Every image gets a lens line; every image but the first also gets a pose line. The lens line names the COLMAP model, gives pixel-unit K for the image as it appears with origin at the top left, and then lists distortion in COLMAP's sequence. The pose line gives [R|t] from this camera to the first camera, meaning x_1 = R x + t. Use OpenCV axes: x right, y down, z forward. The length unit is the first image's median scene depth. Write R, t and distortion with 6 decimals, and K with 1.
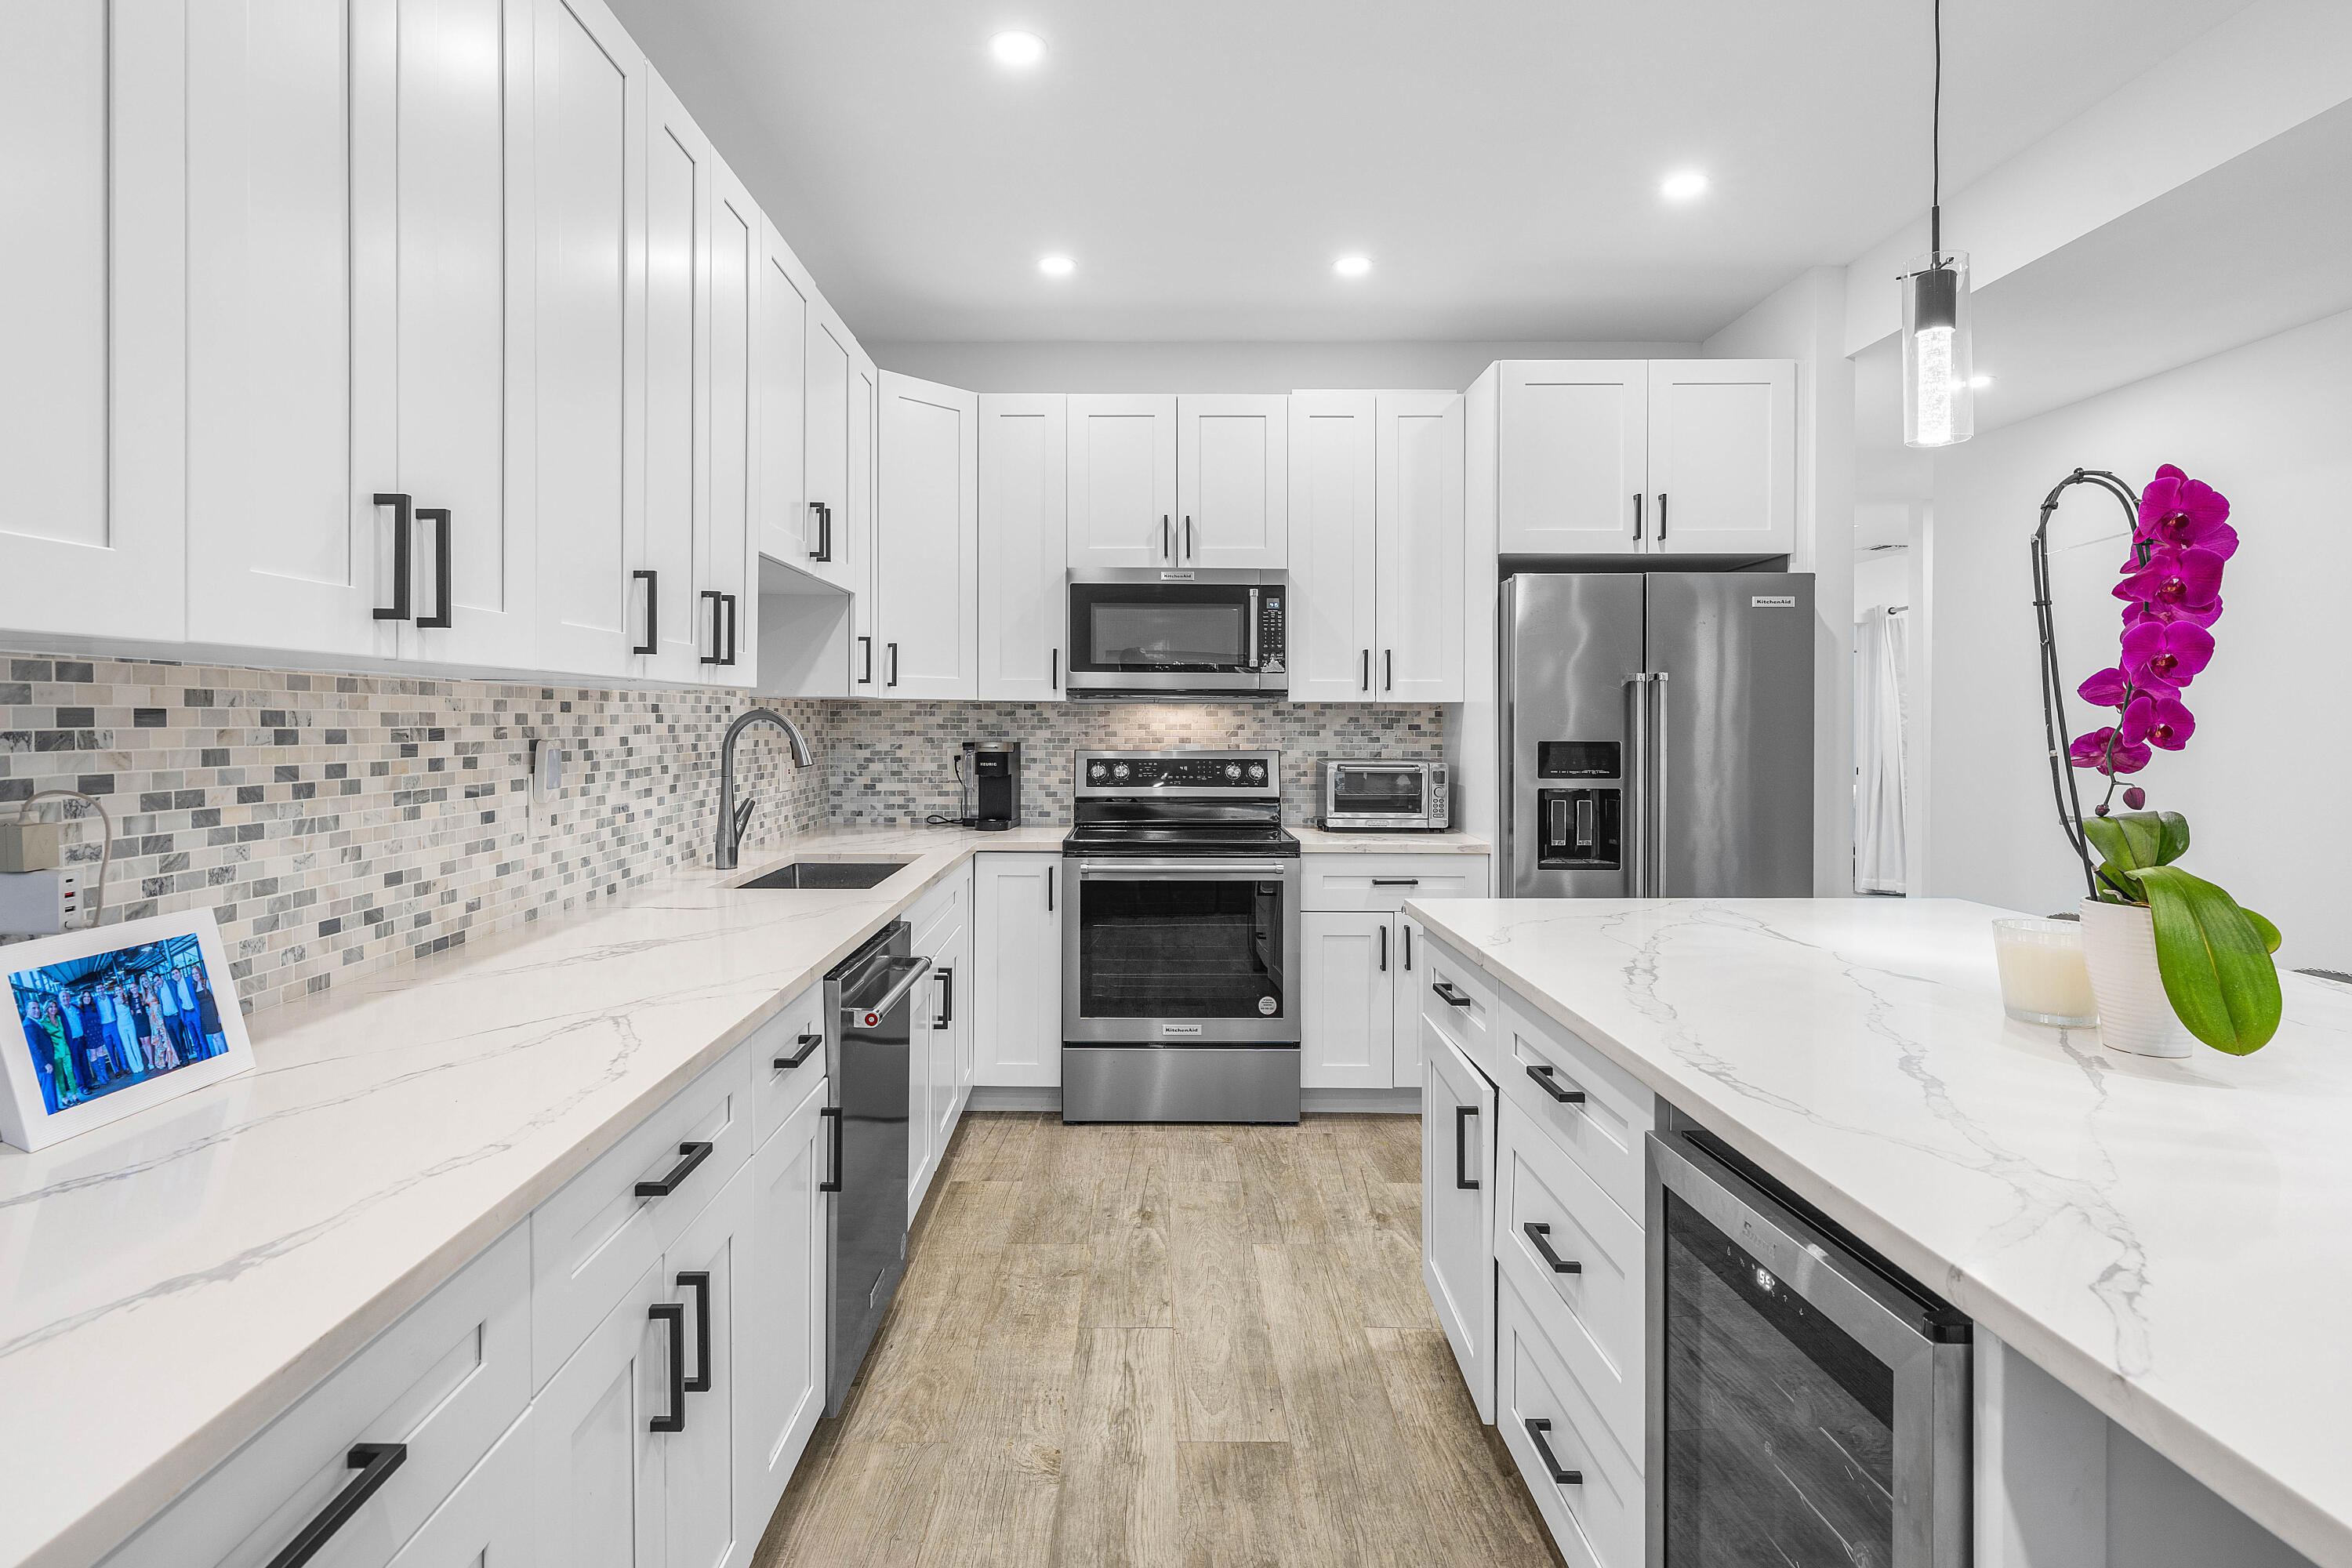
lens RADIAL K [[1218.1, 0, 1160.6], [0, 1218.1, 724.8], [0, 0, 1]] dist [0.000128, 0.000030]
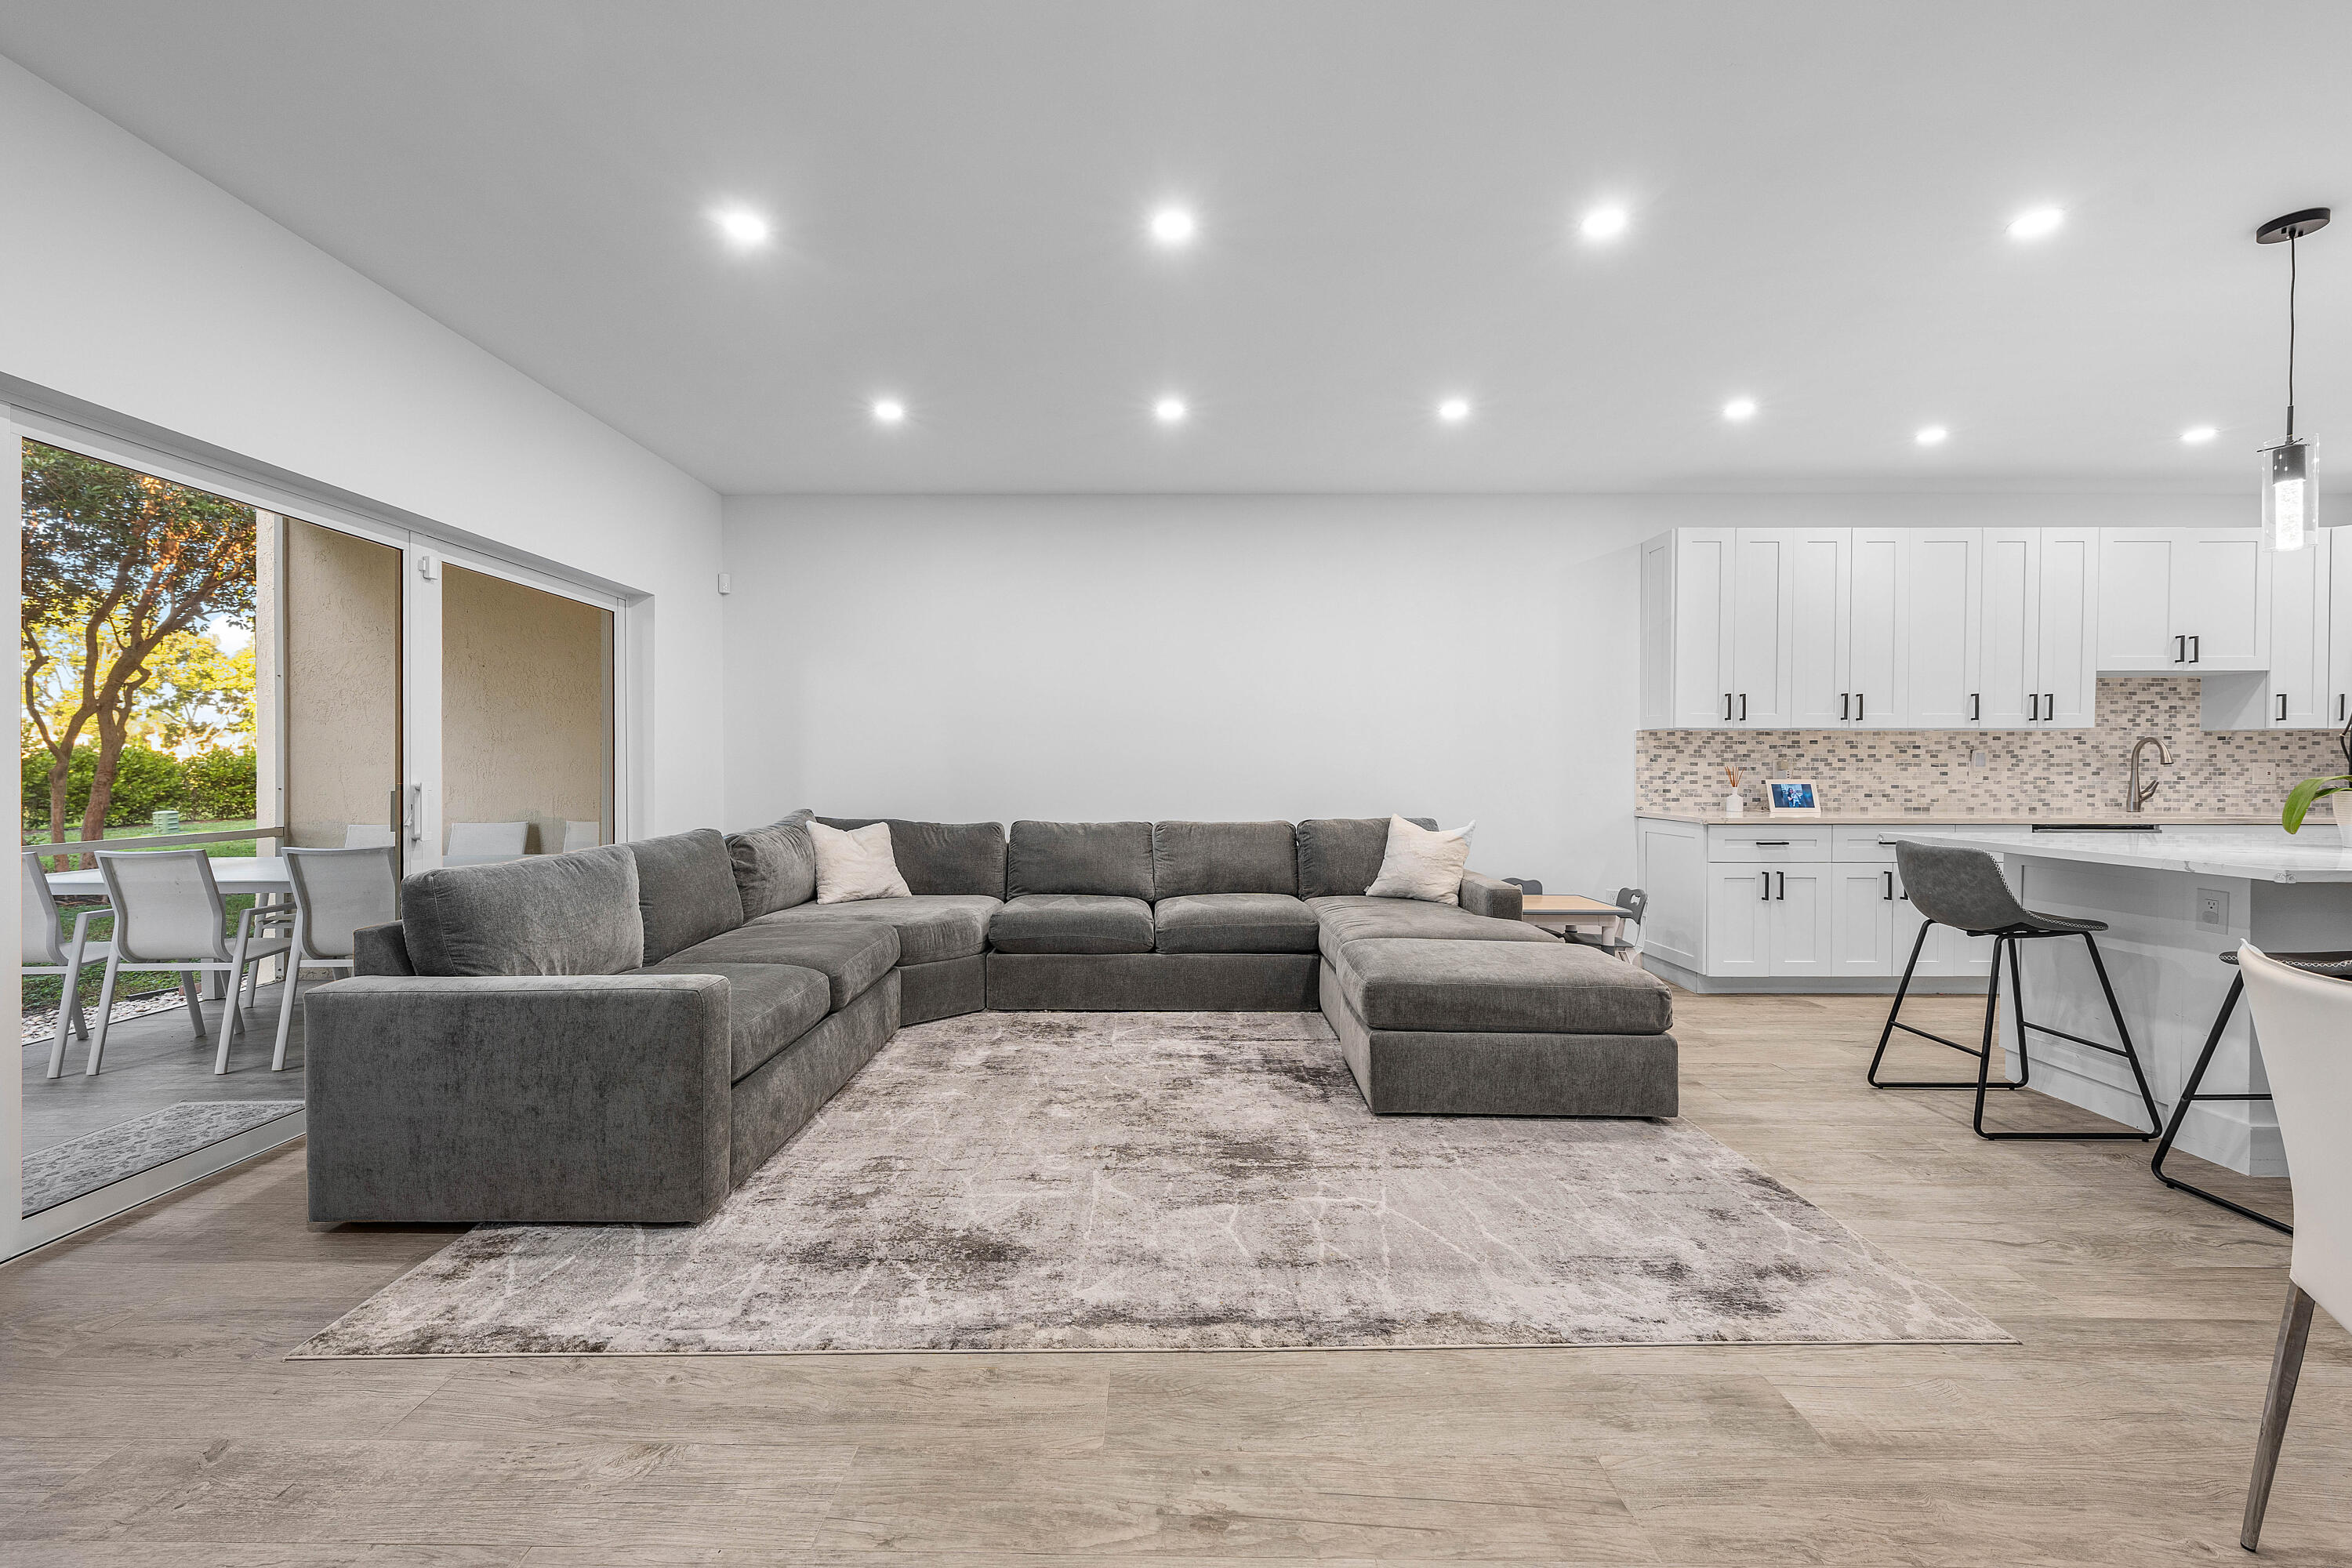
lens RADIAL K [[884.6, 0, 1174.5], [0, 884.6, 774.2], [0, 0, 1]] dist [-0.000120, -0.000011]
pose [[-0.001192, 0.008161, -0.999966, 2.216729], [-0.004472, 0.999957, 0.008166, 0.085669], [0.999989, 0.004481, -0.001155, -1.260390]]
